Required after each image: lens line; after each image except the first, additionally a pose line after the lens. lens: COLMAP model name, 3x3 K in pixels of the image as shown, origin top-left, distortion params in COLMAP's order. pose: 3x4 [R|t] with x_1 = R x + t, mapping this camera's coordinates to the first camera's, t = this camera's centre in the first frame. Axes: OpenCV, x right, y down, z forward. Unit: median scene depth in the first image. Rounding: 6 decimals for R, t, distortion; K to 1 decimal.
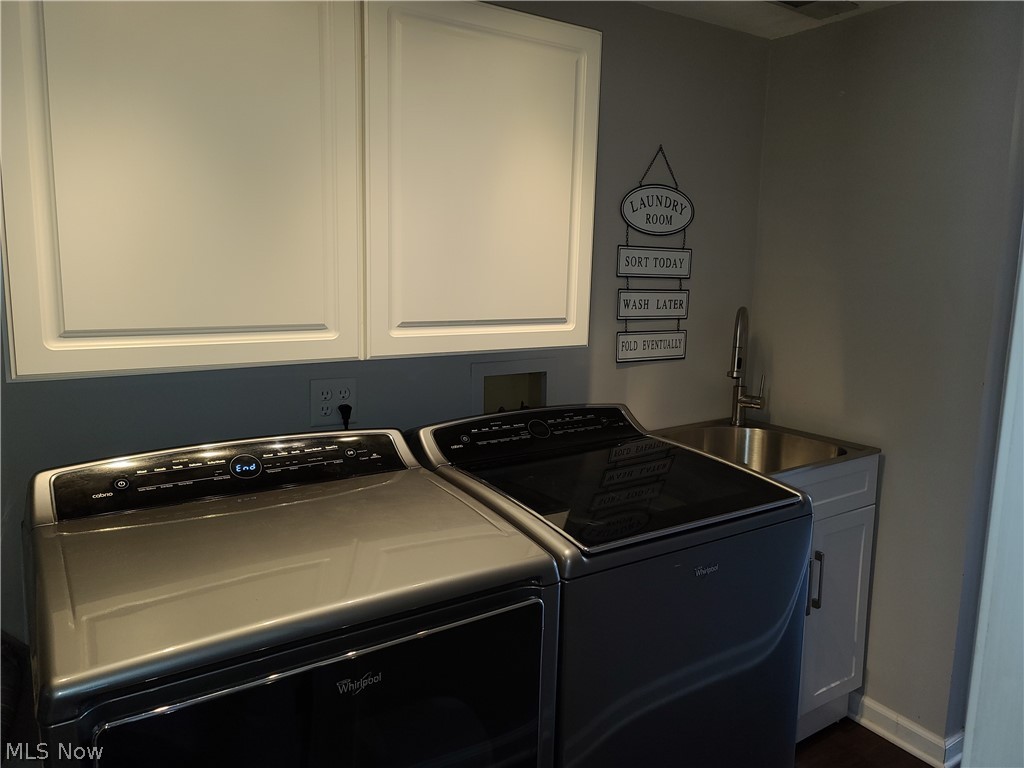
lens RADIAL K [[751.2, 0, 509.3], [0, 751.2, 387.1], [0, 0, 1]] dist [0.074150, -0.041454]
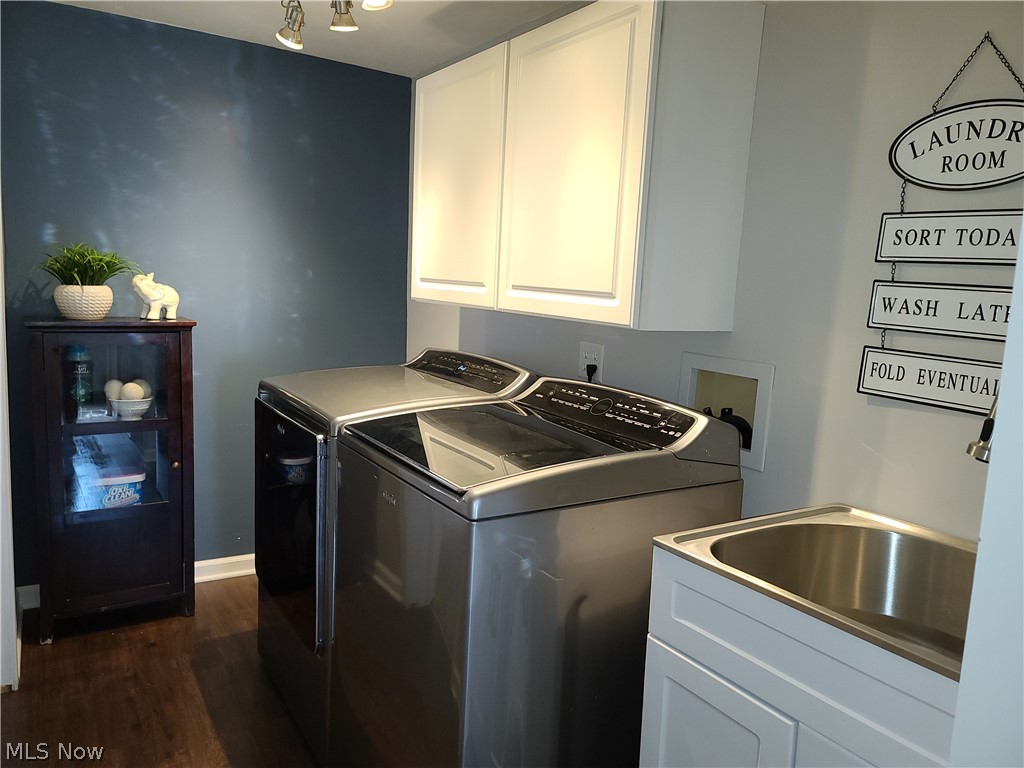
lens RADIAL K [[751.2, 0, 508.0], [0, 751.2, 381.0], [0, 0, 1]] dist [0.074150, -0.041454]
pose [[-0.025292, 0.118785, -0.992598, 0.813377], [-0.218751, 0.968194, 0.121439, -0.055722], [0.975453, 0.220203, 0.001496, 0.700829]]
